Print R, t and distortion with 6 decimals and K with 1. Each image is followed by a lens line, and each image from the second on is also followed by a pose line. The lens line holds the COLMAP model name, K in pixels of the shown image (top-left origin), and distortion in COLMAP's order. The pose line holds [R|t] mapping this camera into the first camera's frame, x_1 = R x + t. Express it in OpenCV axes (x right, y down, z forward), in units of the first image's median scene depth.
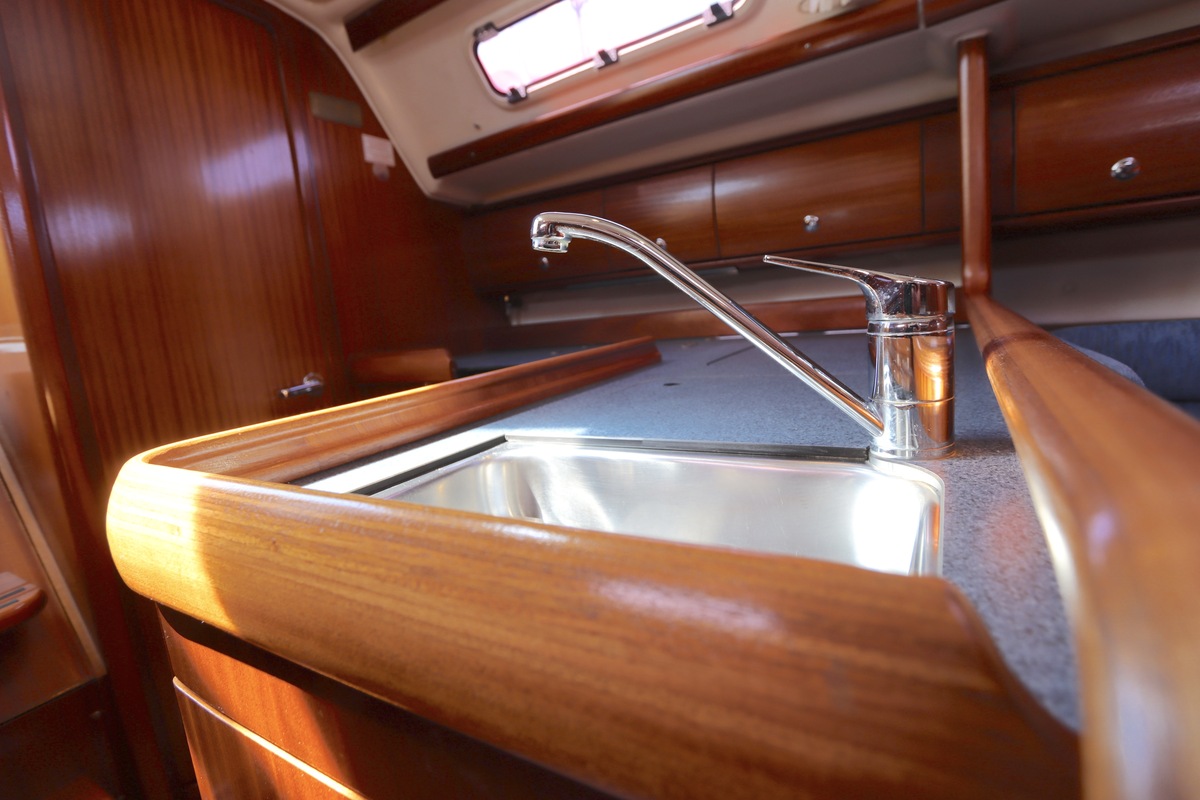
lens RADIAL K [[572.6, 0, 599.2], [0, 572.6, 395.4], [0, 0, 1]] dist [-0.014875, 0.000656]
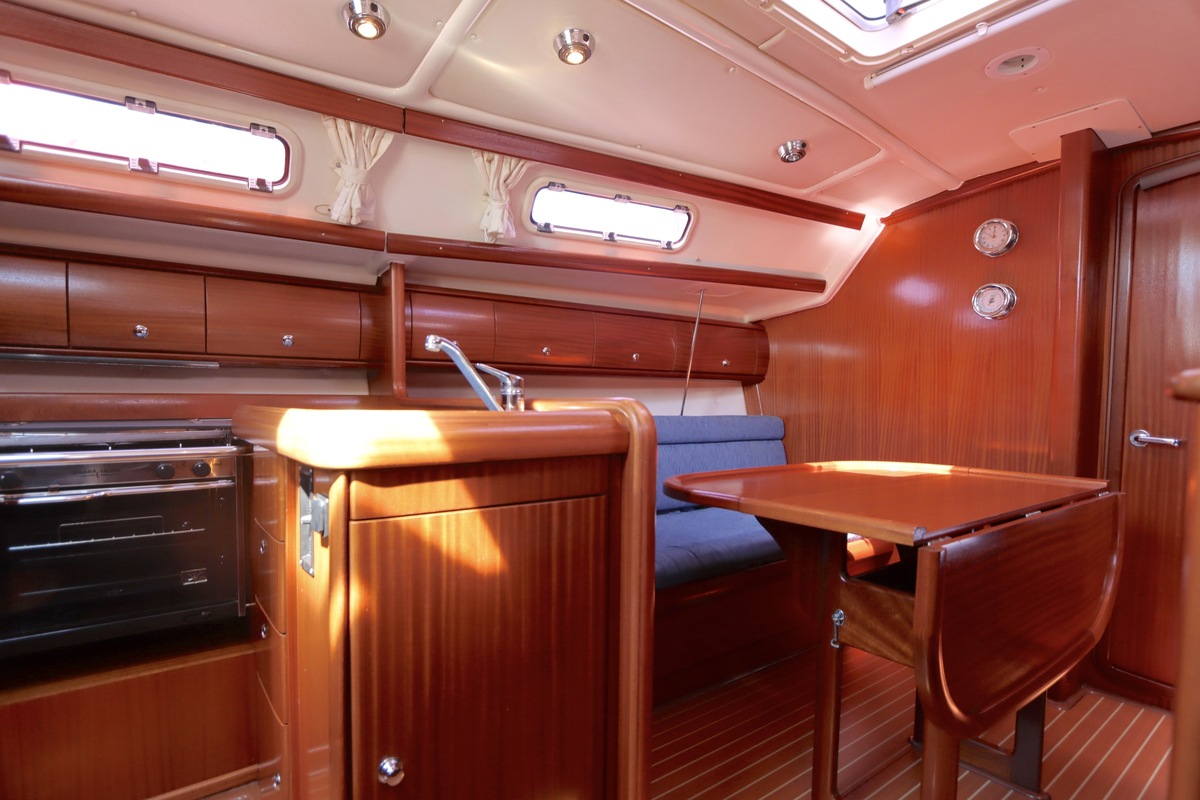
lens RADIAL K [[611.9, 0, 590.8], [0, 611.9, 430.5], [0, 0, 1]] dist [-0.012364, 0.000436]
pose [[0.368360, 0.057222, 0.927920, -0.757974], [0.110311, 0.988363, -0.104739, 0.161660], [-0.923115, 0.140942, 0.357762, -0.193650]]
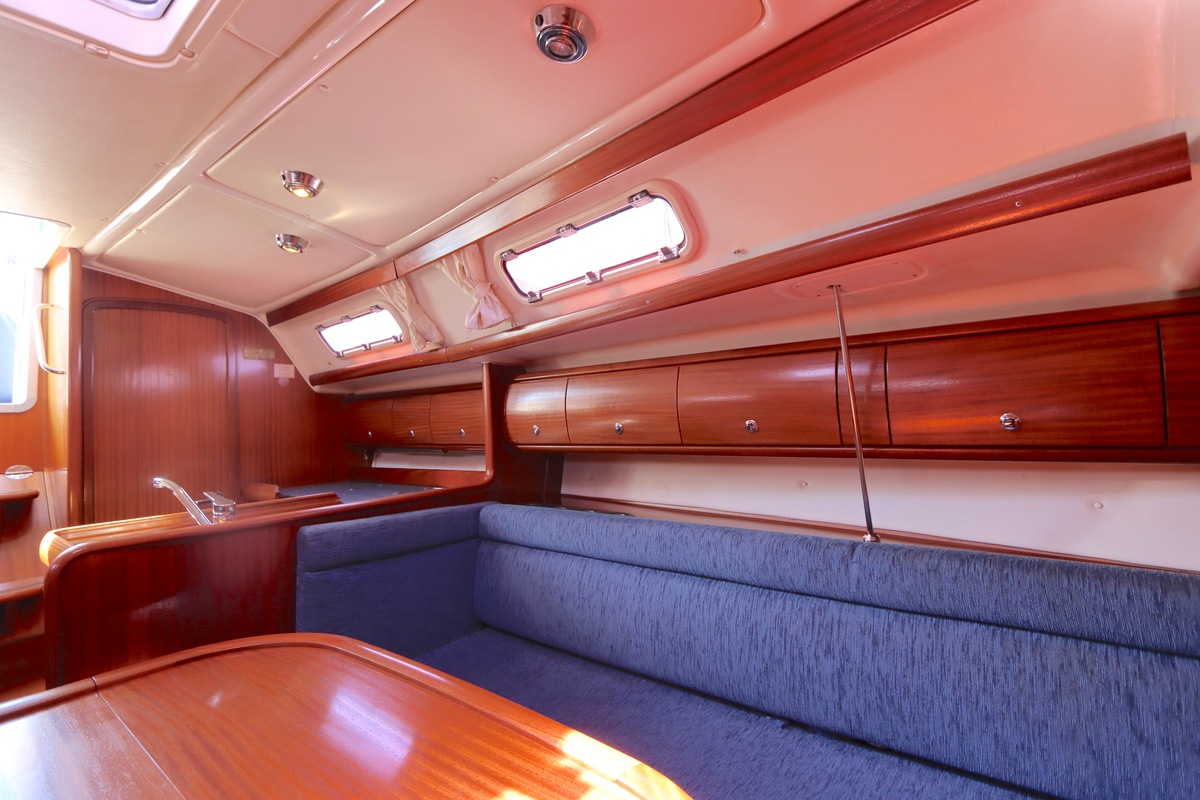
lens RADIAL K [[566.6, 0, 599.0], [0, 566.6, 395.2], [0, 0, 1]] dist [-0.013965, 0.000802]
pose [[0.990526, 0.051188, -0.127426, 1.090471], [-0.074490, 0.979830, -0.185433, -0.114349], [0.115364, 0.193168, 0.974360, -0.820890]]
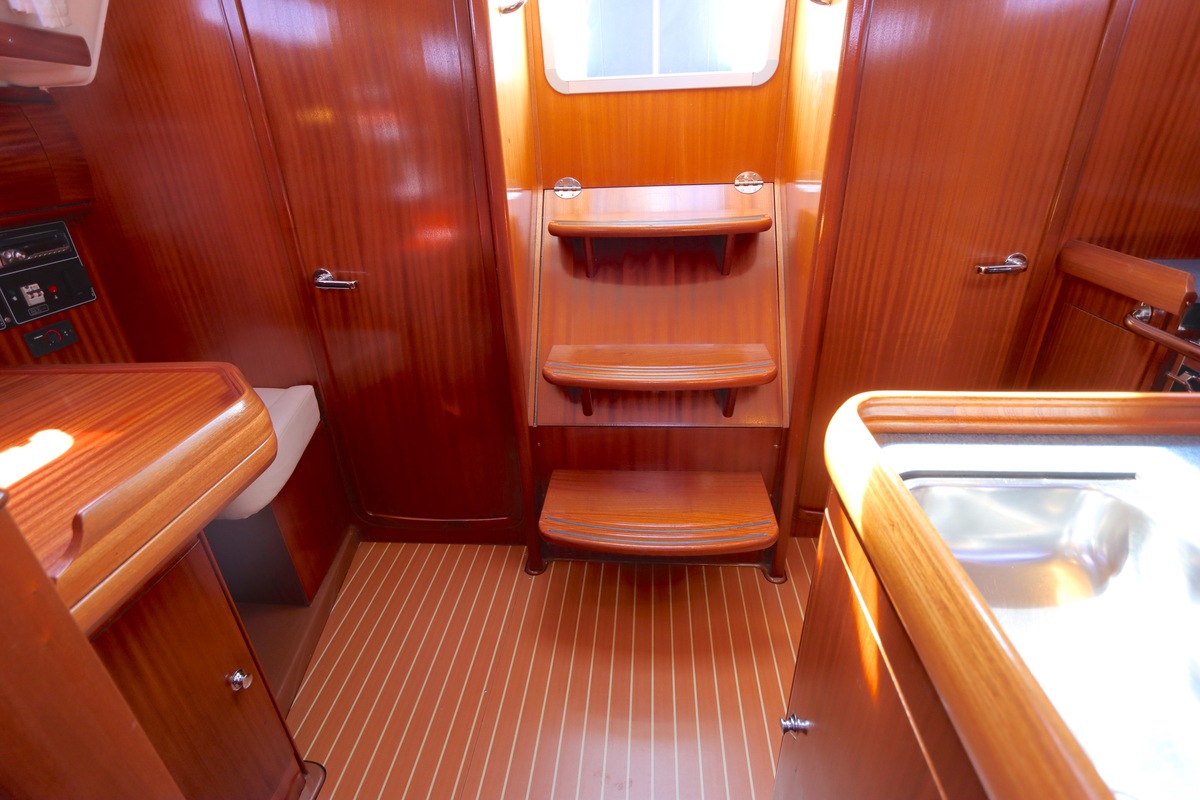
lens RADIAL K [[566.6, 0, 599.0], [0, 566.6, 395.2], [0, 0, 1]] dist [-0.013965, 0.000802]
pose [[0.442848, 0.467664, -0.764968, 0.051056], [-0.156717, 0.880431, 0.447528, -0.162256], [0.882794, -0.078304, 0.463188, -0.148739]]
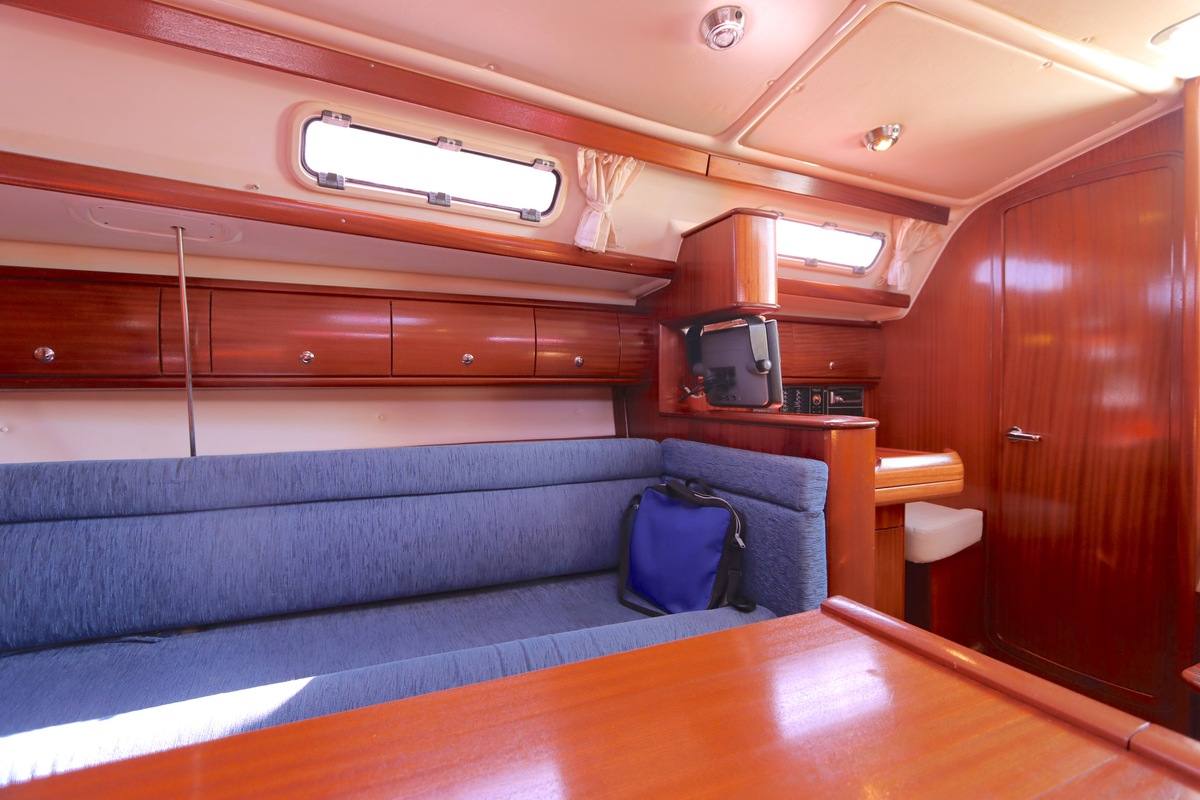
lens RADIAL K [[565.5, 0, 602.0], [0, 565.5, 395.5], [0, 0, 1]] dist [-0.020355, 0.001308]
pose [[-0.579820, 0.108474, -0.807491, 0.786821], [-0.075763, 0.979625, 0.185999, -0.075412], [0.811214, 0.169024, -0.559788, -0.173113]]
